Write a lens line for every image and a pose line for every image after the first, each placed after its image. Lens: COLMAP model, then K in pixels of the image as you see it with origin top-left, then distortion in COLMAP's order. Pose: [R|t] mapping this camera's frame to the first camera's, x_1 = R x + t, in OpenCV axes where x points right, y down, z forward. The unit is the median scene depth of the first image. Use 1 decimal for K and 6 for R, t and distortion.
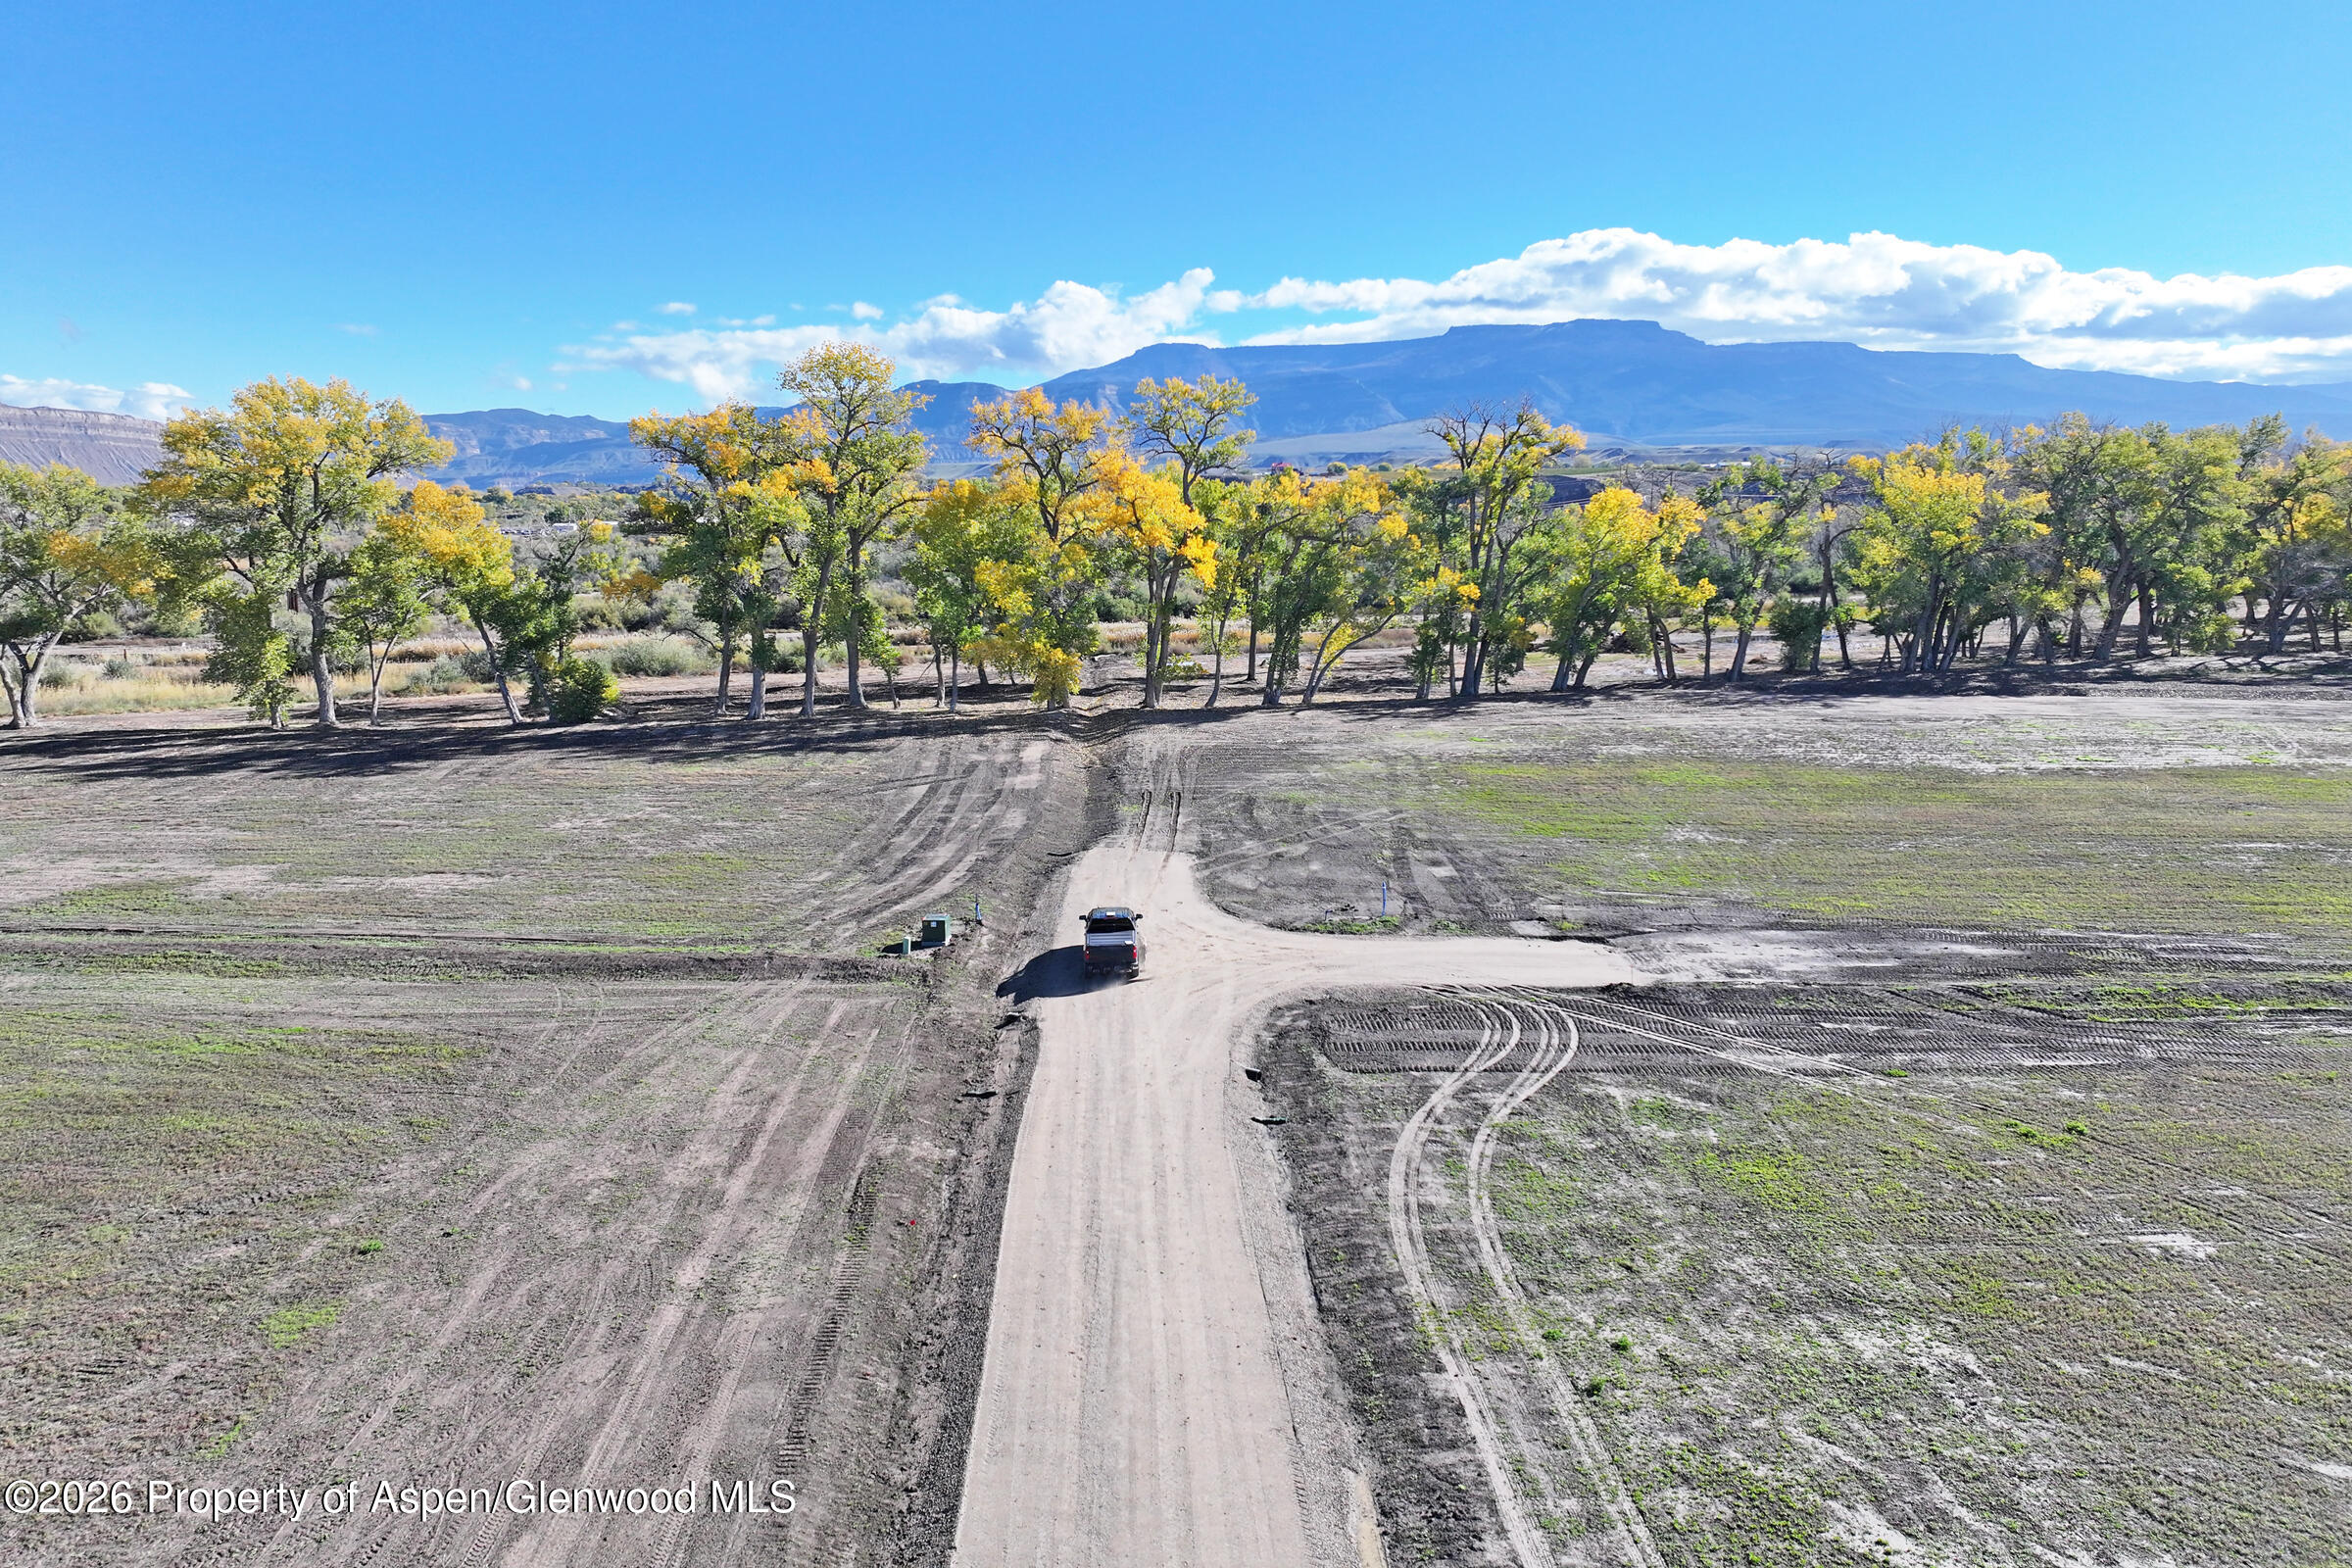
lens RADIAL K [[1648.7, 0, 1175.5], [0, 1648.7, 761.6], [0, 0, 1]] dist [0.003973, 0.008292]
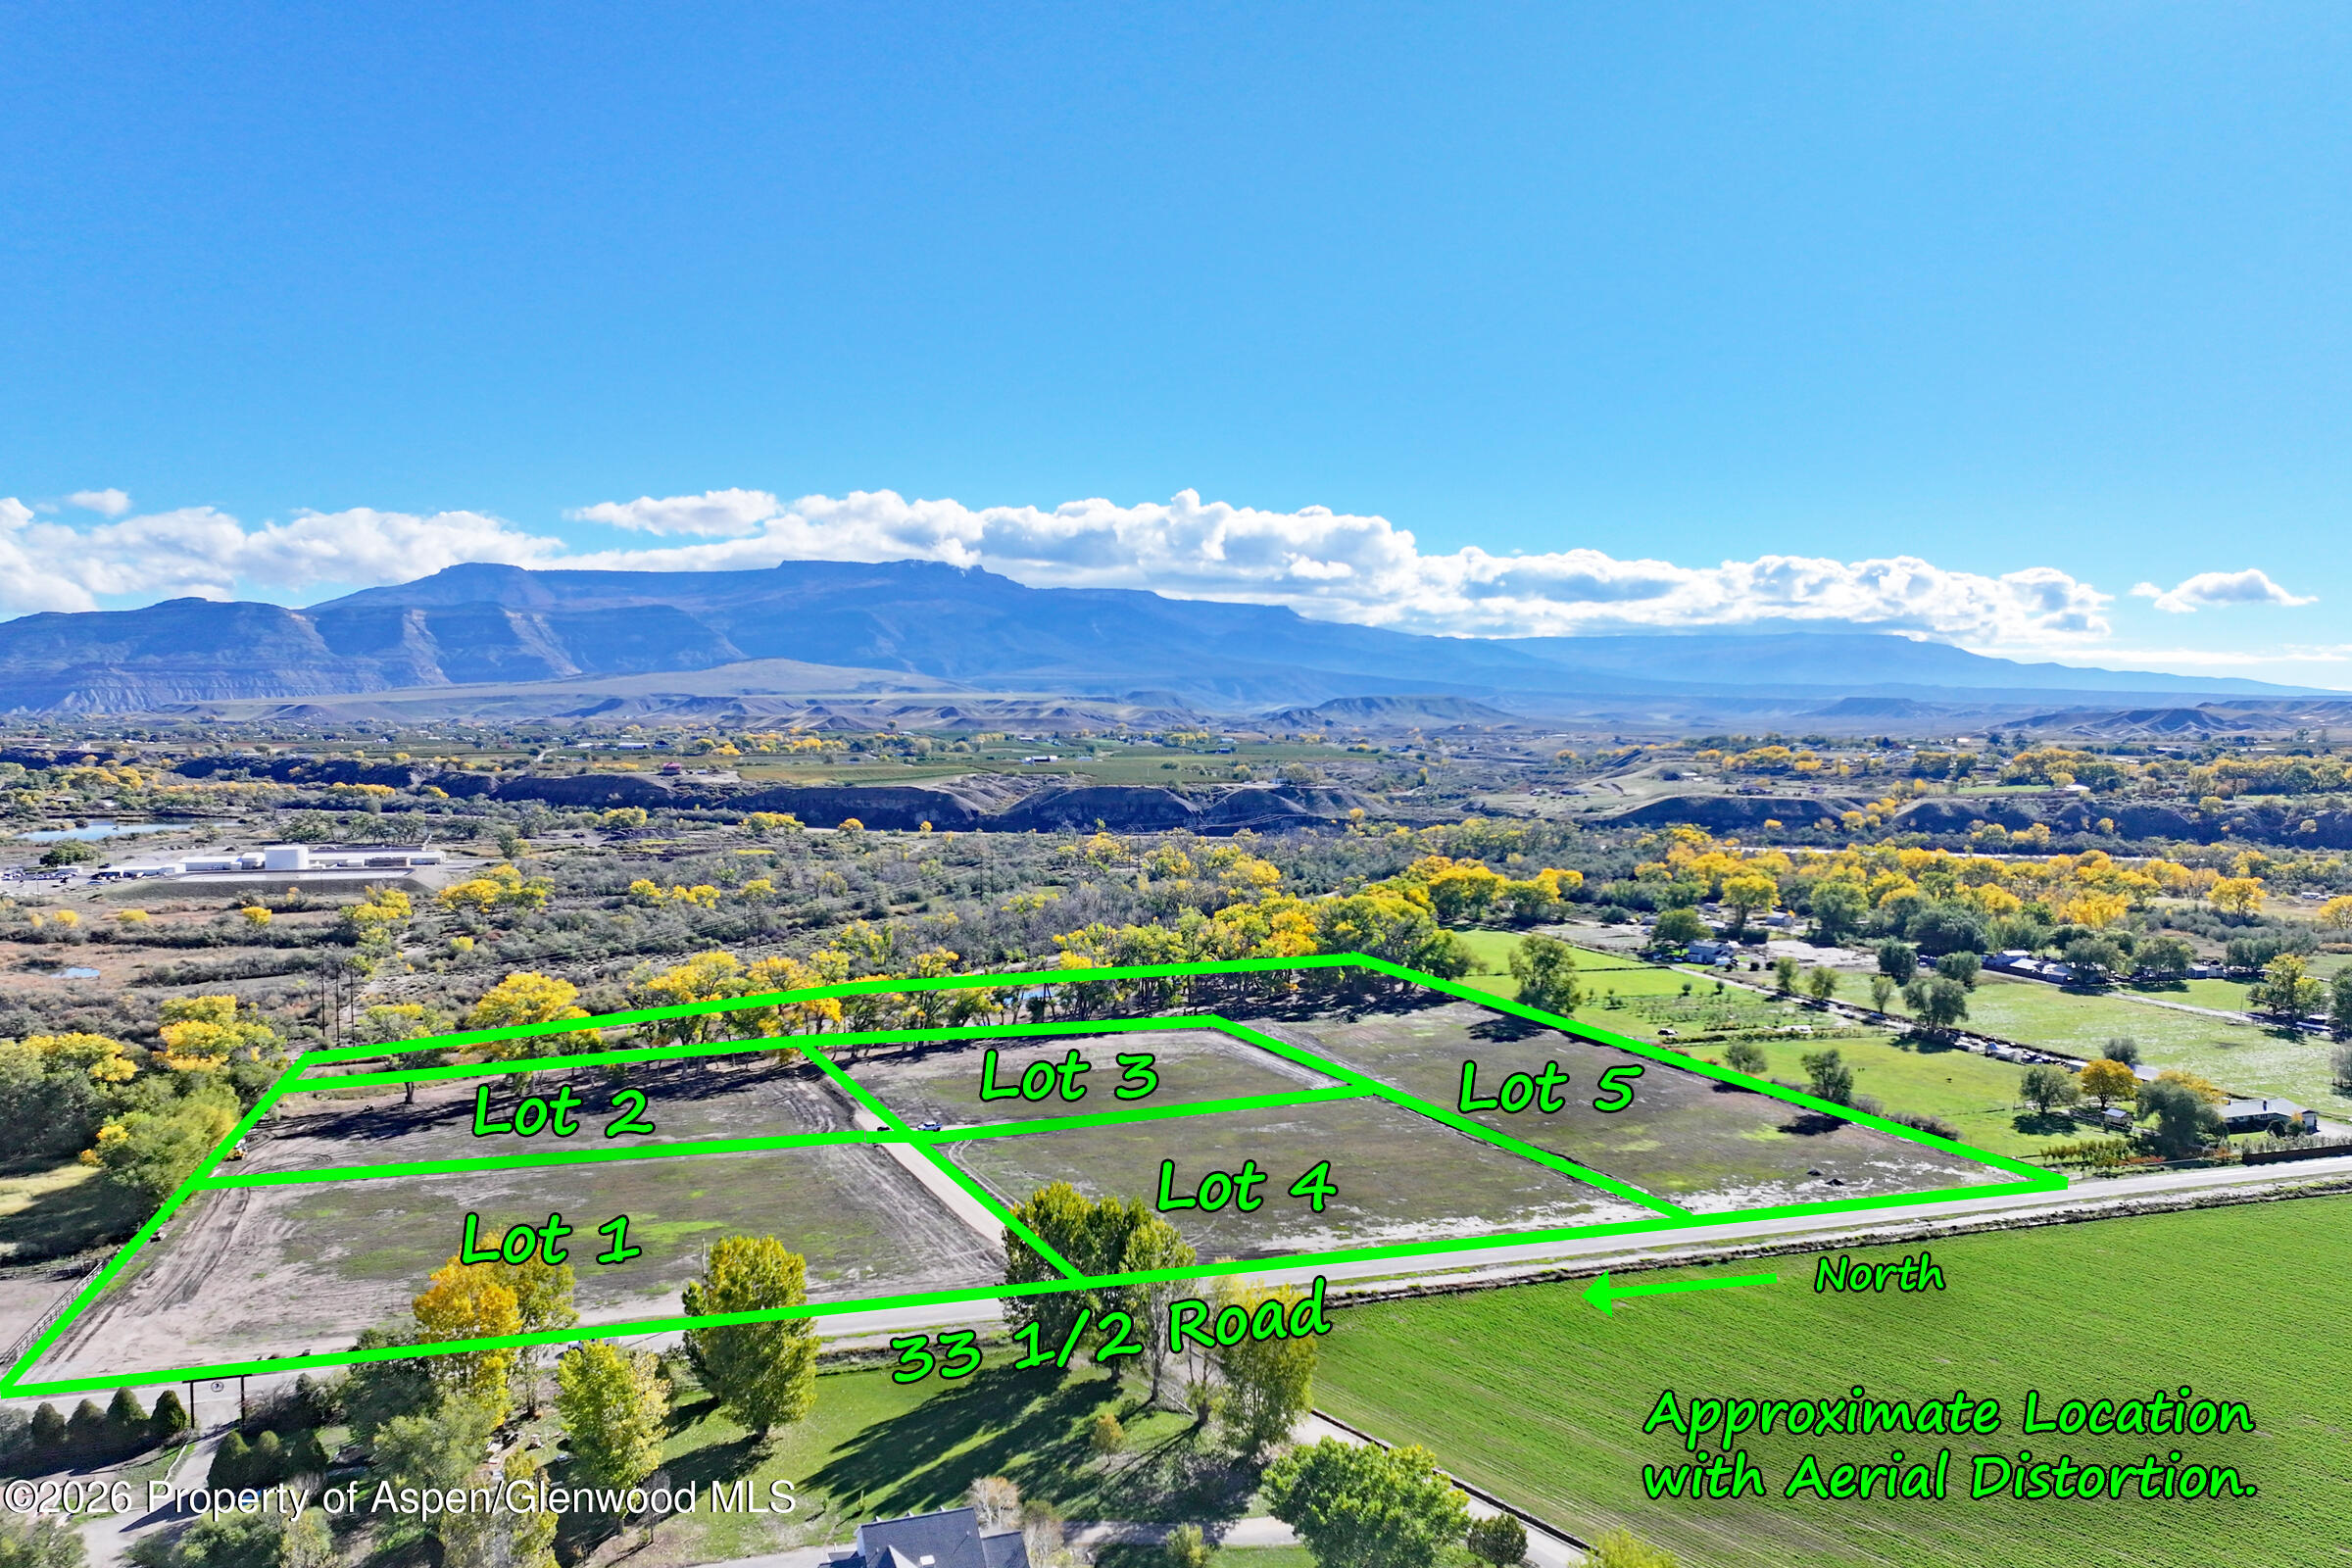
lens RADIAL K [[1648.7, 0, 1176.4], [0, 1648.7, 879.2], [0, 0, 1]] dist [0.003973, 0.008292]
pose [[0.923684, -0.031437, 0.381864, -1.943409], [0.056080, 0.996988, -0.053573, -0.606067], [-0.379029, 0.070899, 0.922665, -7.142734]]
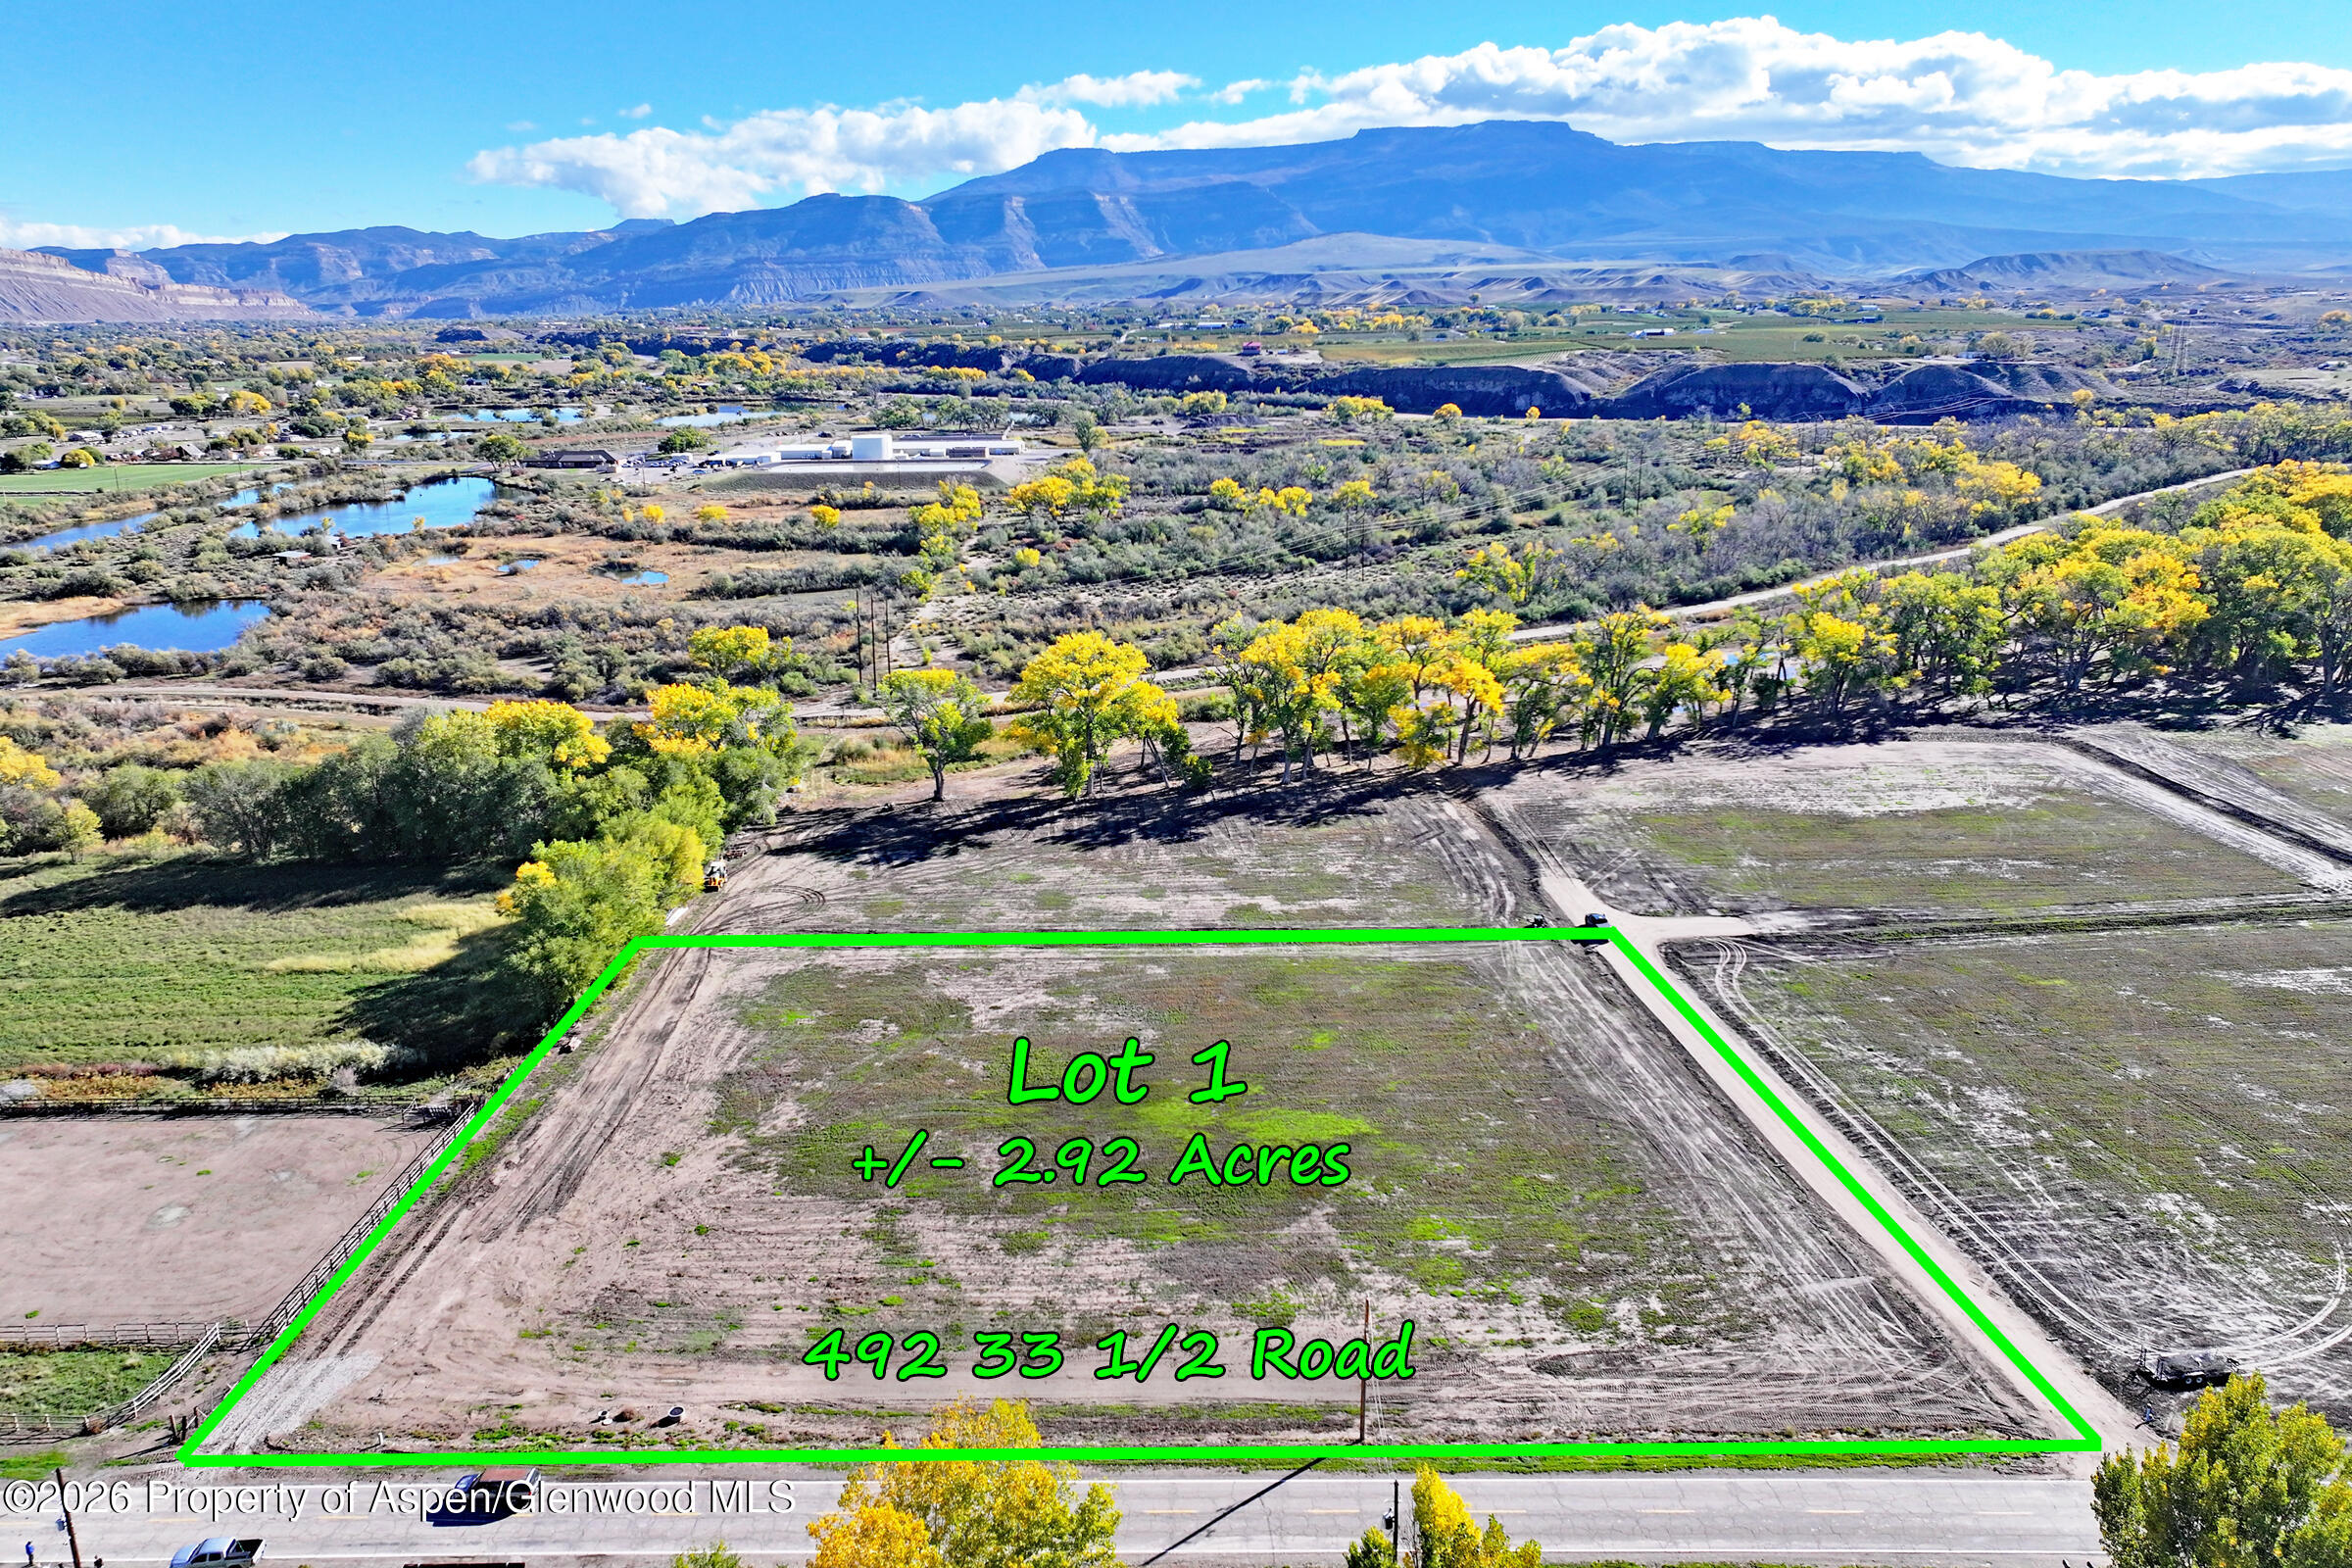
lens RADIAL K [[1648.7, 0, 1177.8], [0, 1648.7, 725.5], [0, 0, 1]] dist [0.003973, 0.008292]
pose [[0.998245, -0.028897, 0.051685, -1.753592], [0.024093, 0.995533, 0.091286, -1.034416], [-0.054092, -0.089881, 0.994483, -3.754664]]
